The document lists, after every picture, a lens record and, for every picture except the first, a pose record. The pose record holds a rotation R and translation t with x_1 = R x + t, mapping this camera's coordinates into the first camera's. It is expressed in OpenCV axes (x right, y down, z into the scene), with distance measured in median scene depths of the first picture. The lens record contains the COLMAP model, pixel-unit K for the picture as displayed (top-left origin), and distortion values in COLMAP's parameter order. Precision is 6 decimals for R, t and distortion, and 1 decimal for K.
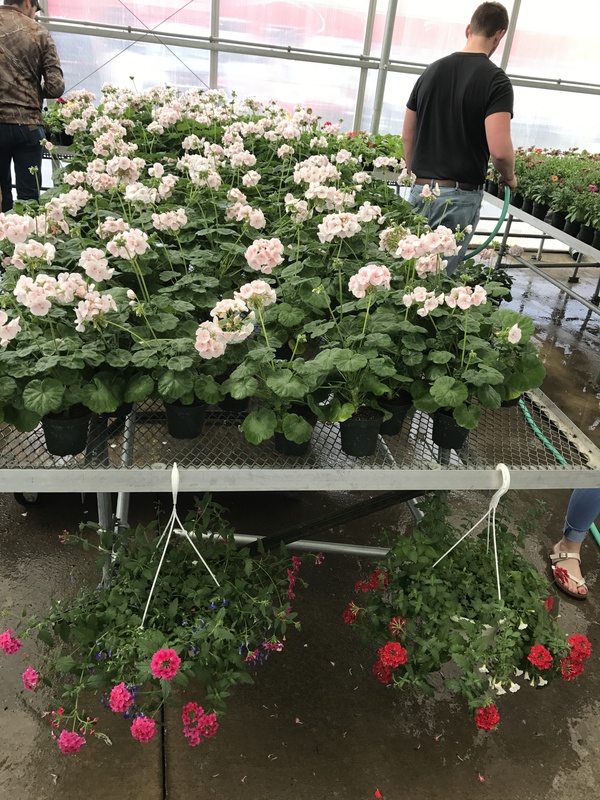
lens RADIAL K [[643.1, 0, 300.0], [0, 643.1, 400.0], [0, 0, 1]] dist [0.011926, -0.000785]
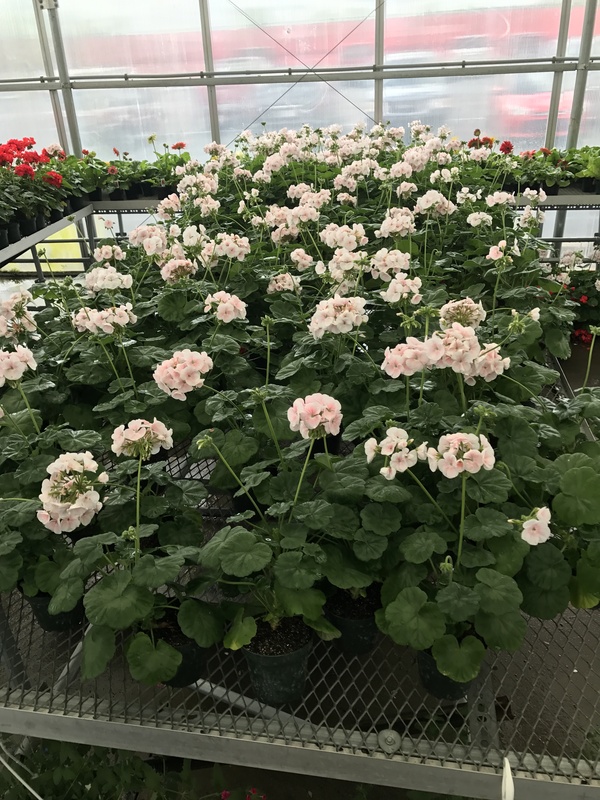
lens RADIAL K [[643.1, 0, 300.0], [0, 643.1, 400.0], [0, 0, 1]] dist [0.011926, -0.000785]
pose [[0.935655, 0.024731, -0.352049, 0.171198], [-0.036252, 0.999000, -0.026170, -0.098573], [0.351050, 0.037249, 0.935616, 0.205742]]
